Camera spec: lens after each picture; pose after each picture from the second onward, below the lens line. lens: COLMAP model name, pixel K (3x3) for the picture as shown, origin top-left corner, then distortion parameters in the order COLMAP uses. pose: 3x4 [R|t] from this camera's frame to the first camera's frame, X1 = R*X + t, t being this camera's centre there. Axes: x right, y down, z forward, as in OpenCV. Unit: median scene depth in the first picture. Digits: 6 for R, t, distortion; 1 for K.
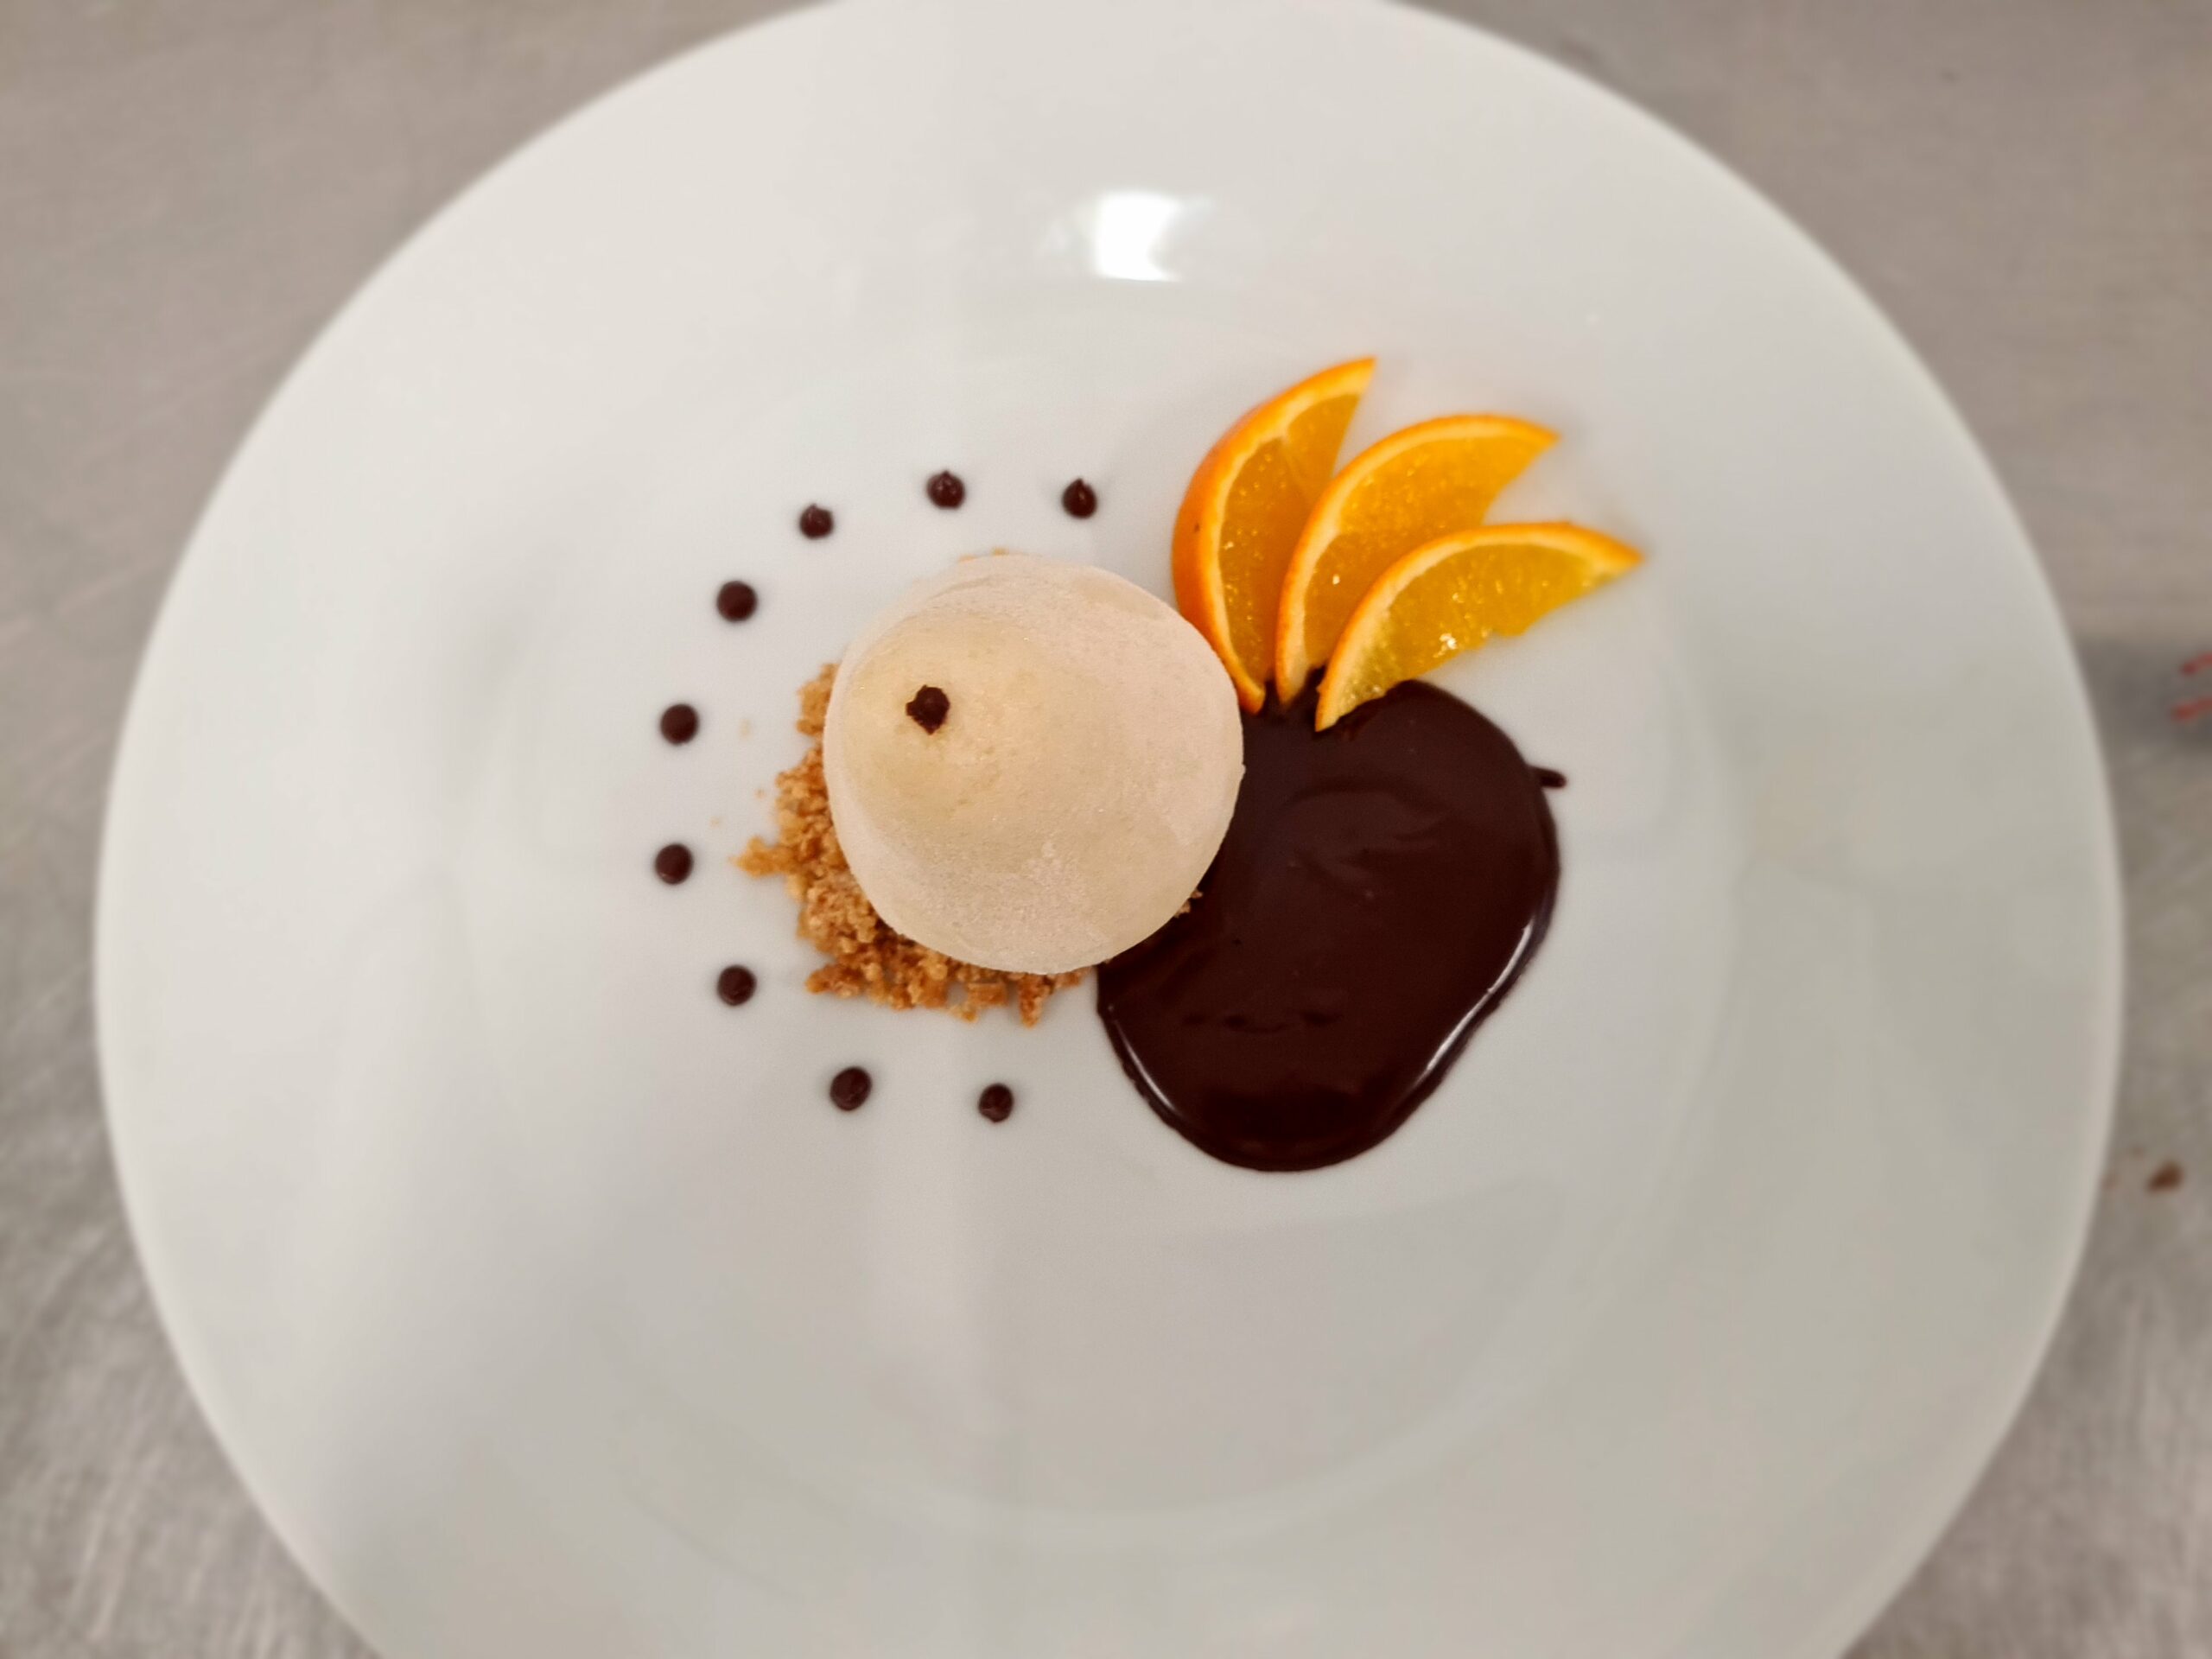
lens RADIAL K [[1531.2, 0, 1106.0], [0, 1531.2, 829.5], [0, 0, 1]] dist [0.012980, -0.000154]
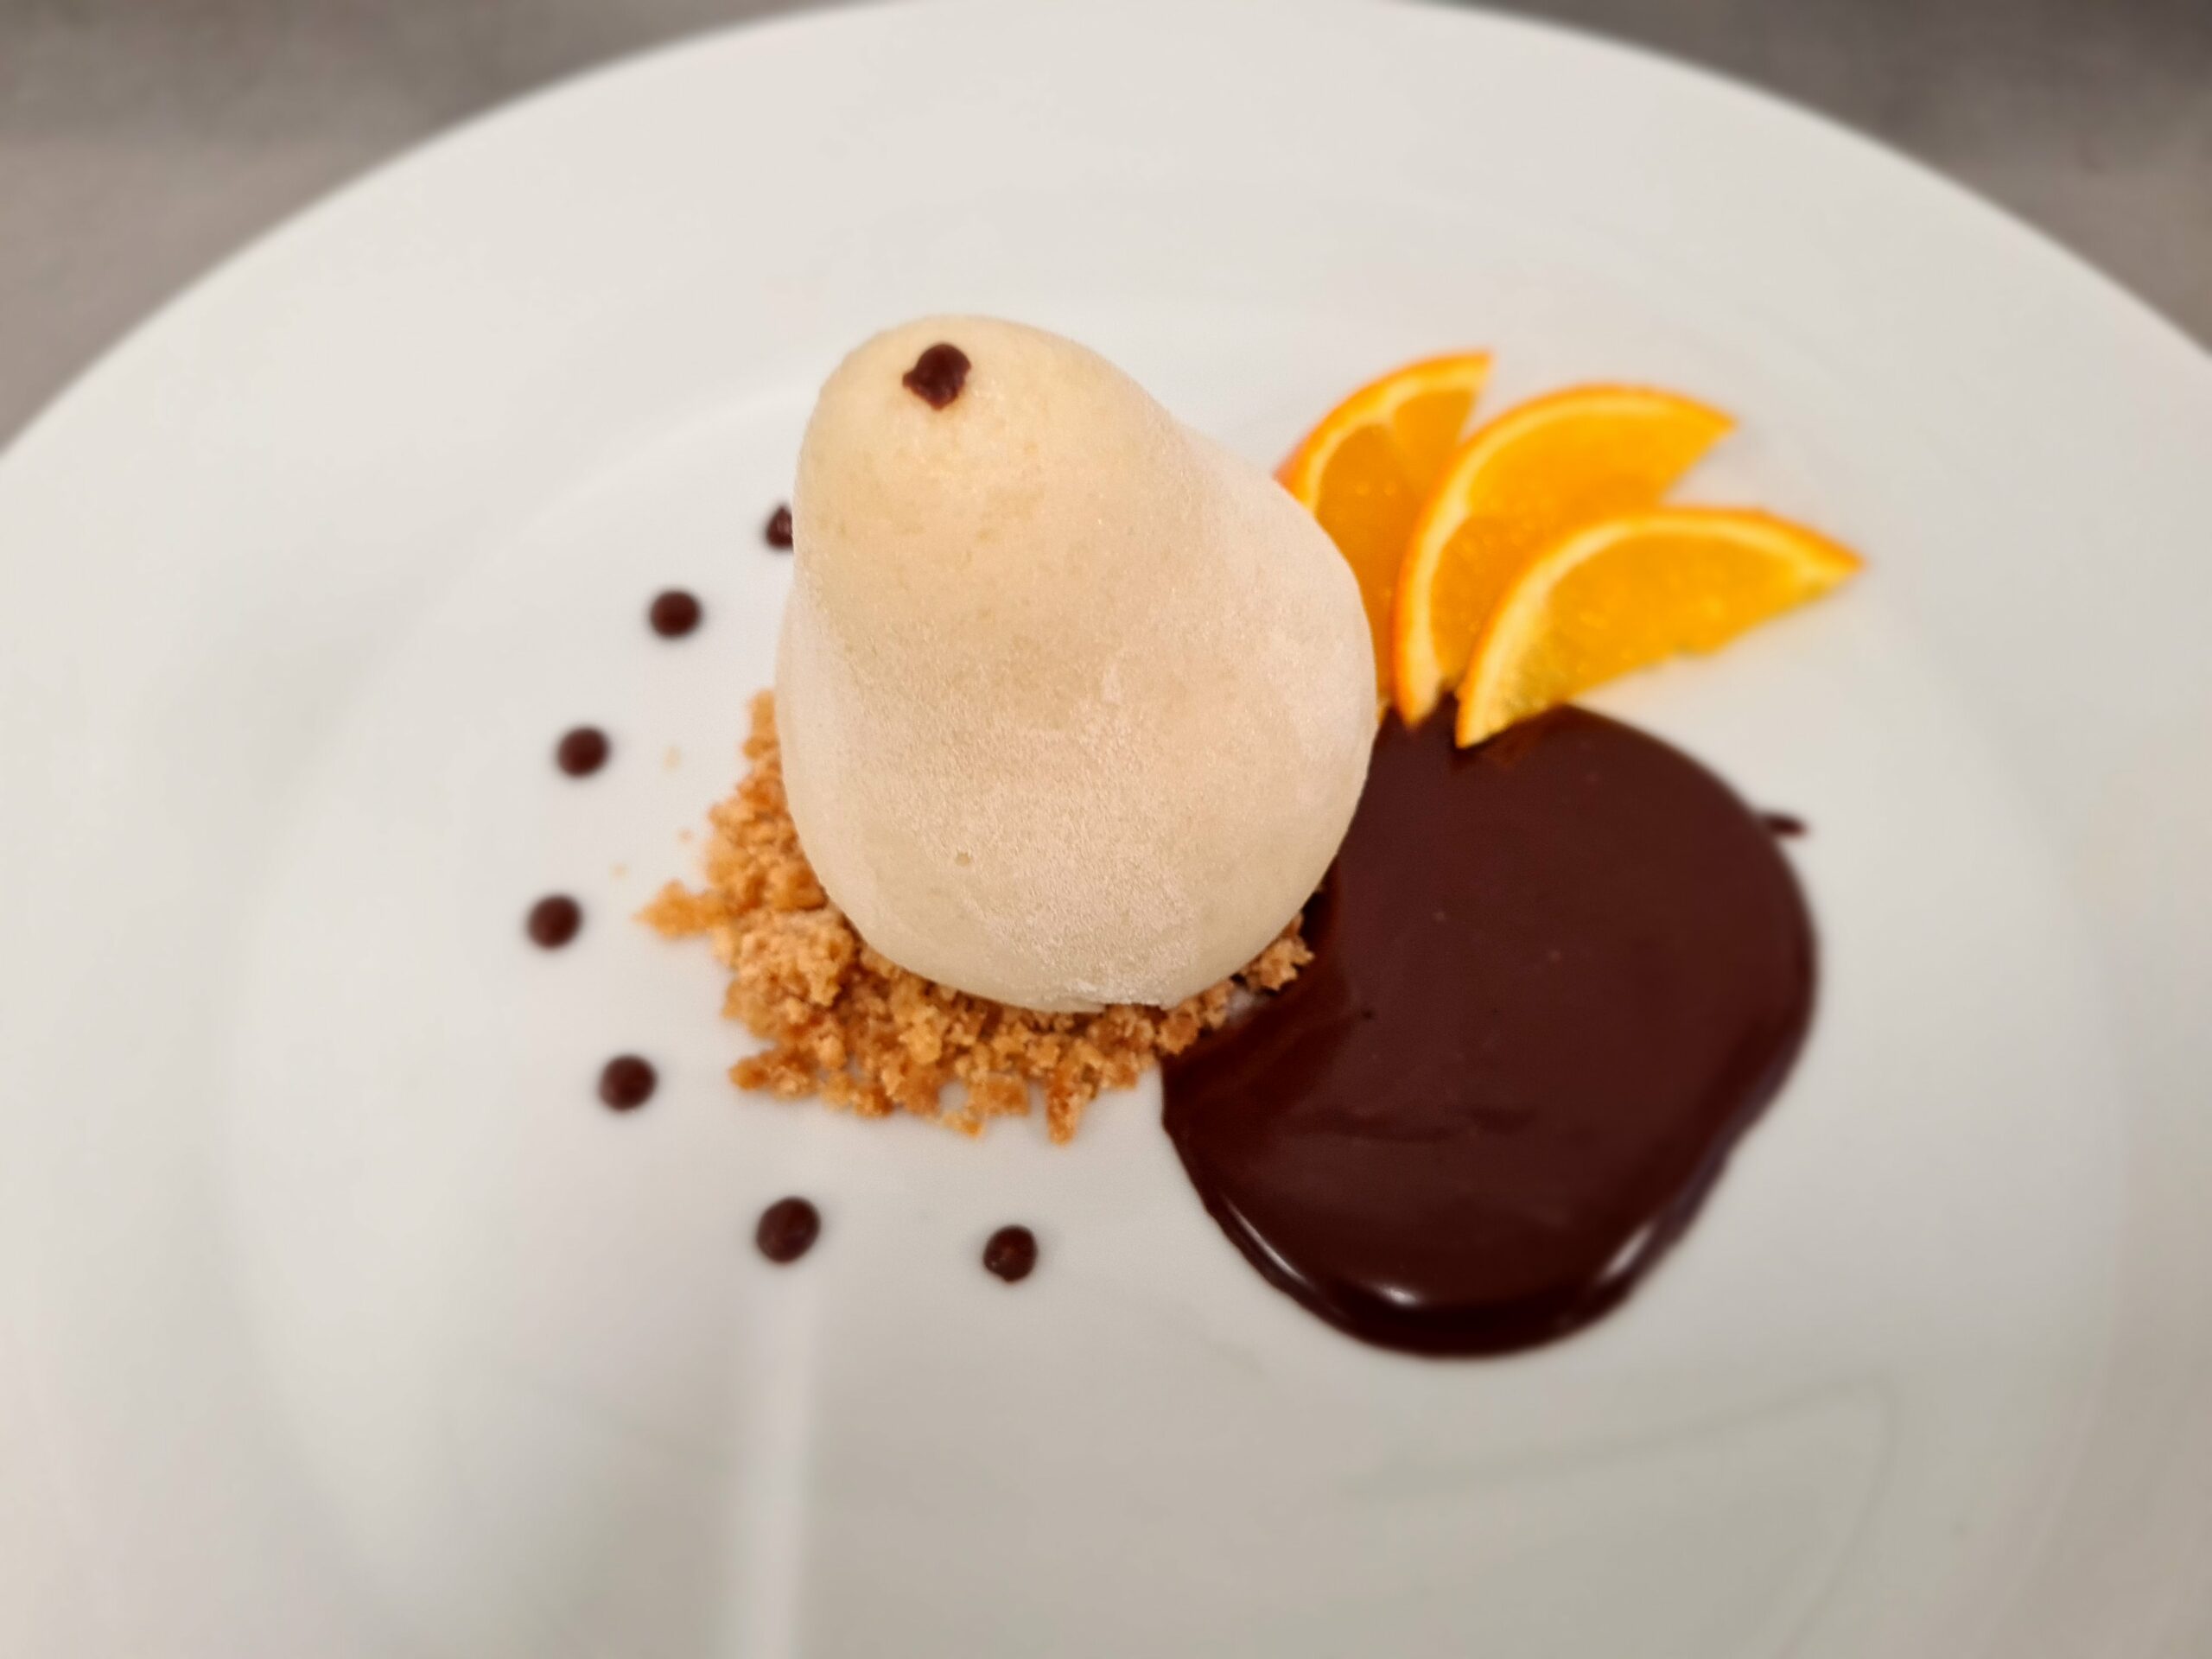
lens RADIAL K [[1661.8, 0, 1096.3], [0, 1661.8, 839.5], [0, 0, 1]] dist [-0.007736, 0.002996]
pose [[0.999991, -0.001146, -0.004151, -0.031938], [-0.000160, 0.953401, -0.301706, 0.221576], [0.004303, 0.301703, 0.953392, 0.273113]]
